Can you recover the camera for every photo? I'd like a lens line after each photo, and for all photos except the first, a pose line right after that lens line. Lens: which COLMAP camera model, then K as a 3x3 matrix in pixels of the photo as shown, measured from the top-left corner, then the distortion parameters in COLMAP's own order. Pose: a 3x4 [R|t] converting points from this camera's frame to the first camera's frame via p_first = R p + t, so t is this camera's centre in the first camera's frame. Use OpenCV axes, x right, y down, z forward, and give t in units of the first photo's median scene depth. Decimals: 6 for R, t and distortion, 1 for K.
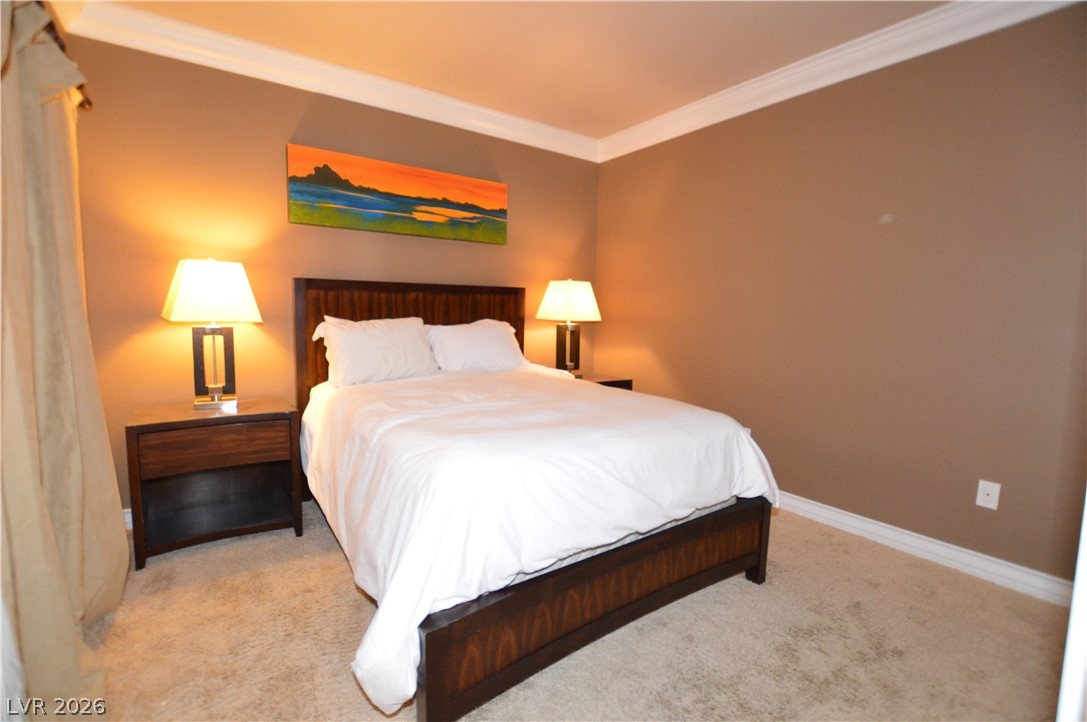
lens RADIAL K [[483.9, 0, 546.5], [0, 483.9, 360.1], [0, 0, 1]] dist [-0.025085, 0.000957]
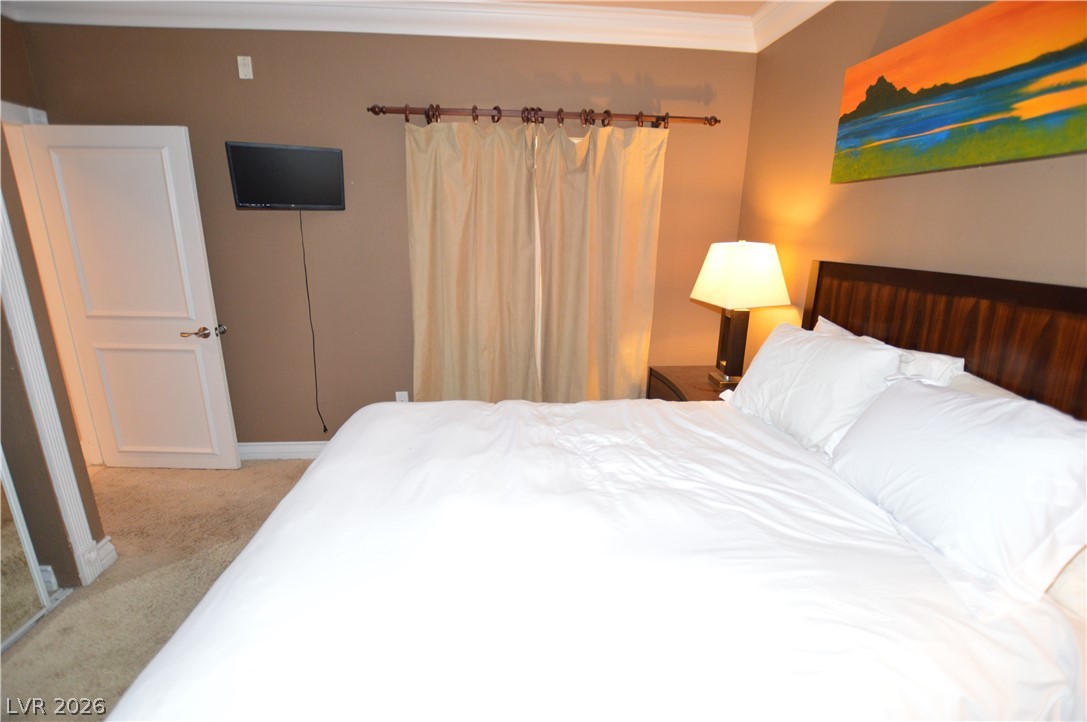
lens RADIAL K [[483.9, 0, 546.5], [0, 483.9, 360.1], [0, 0, 1]] dist [-0.025085, 0.000957]
pose [[-0.519185, 0.199063, -0.831156, 0.327932], [-0.111549, 0.948395, 0.296822, -0.185266], [0.847351, 0.246820, -0.470188, 0.964545]]
